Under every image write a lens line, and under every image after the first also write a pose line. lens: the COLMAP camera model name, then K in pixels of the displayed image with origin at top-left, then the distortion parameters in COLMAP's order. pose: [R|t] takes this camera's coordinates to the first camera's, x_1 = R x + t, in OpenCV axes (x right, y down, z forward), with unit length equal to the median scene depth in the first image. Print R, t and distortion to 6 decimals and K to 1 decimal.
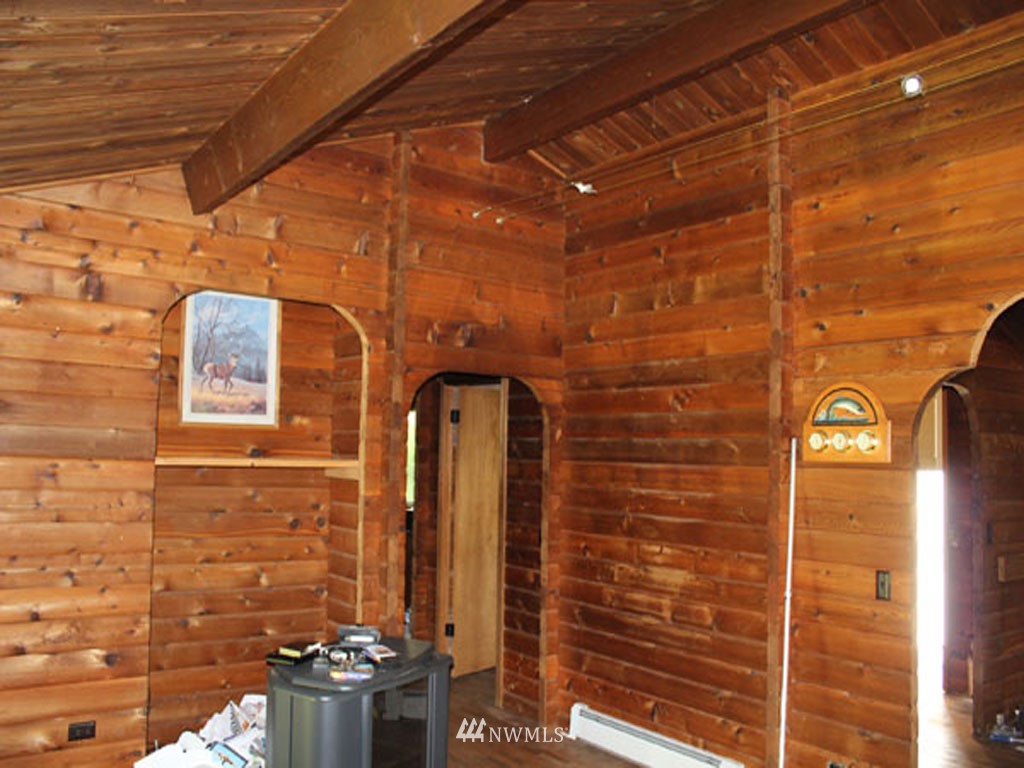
lens RADIAL K [[829.7, 0, 512.0], [0, 829.7, 384.0], [0, 0, 1]] dist [-0.159379, 0.266237]
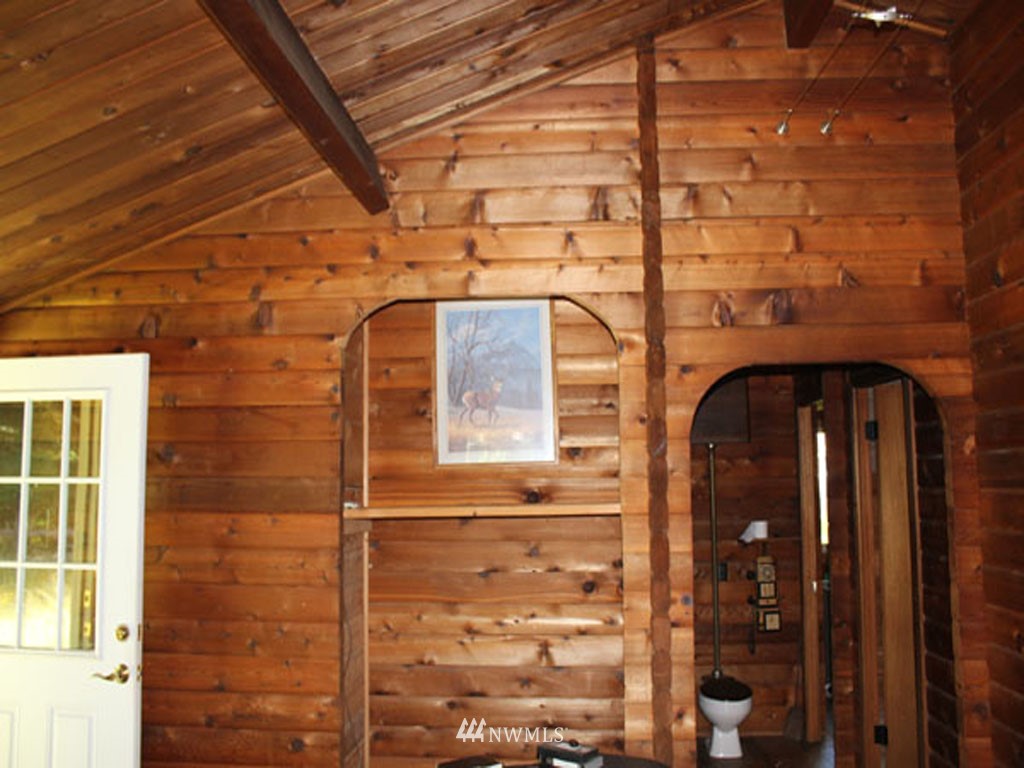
lens RADIAL K [[840.3, 0, 509.0], [0, 840.3, 404.4], [0, 0, 1]] dist [-0.141405, 0.103543]
pose [[0.764151, -0.101238, -0.637043, 0.199544], [0.090856, 0.994654, -0.049084, 0.032354], [0.638607, -0.020371, 0.769264, 0.361728]]
